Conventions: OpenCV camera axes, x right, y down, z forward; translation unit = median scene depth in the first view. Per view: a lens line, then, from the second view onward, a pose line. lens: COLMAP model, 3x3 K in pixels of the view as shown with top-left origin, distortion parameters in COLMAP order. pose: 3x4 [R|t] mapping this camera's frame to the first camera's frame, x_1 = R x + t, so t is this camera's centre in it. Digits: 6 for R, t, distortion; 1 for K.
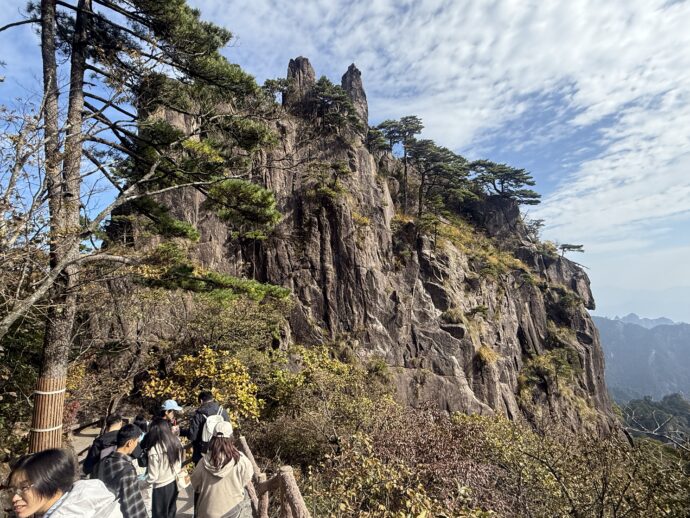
lens RADIAL K [[360.0, 0, 345.7], [0, 360.0, 258.8], [0, 0, 1]] dist [-0.001479, -0.000184]
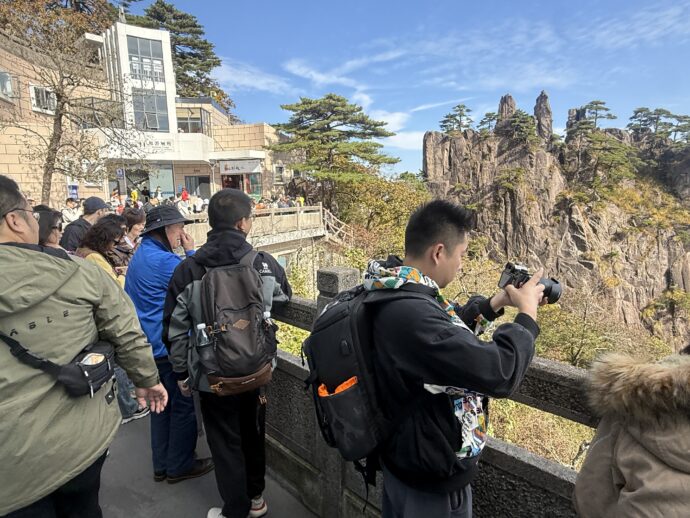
lens RADIAL K [[402.5, 0, 345.2], [0, 402.5, 258.7], [0, 0, 1]] dist [-0.000078, -0.000128]
pose [[0.750012, 0.126771, -0.649162, 0.693413], [0.042164, 0.970301, 0.238199, -0.332294], [0.660079, -0.206023, 0.722391, -1.131805]]
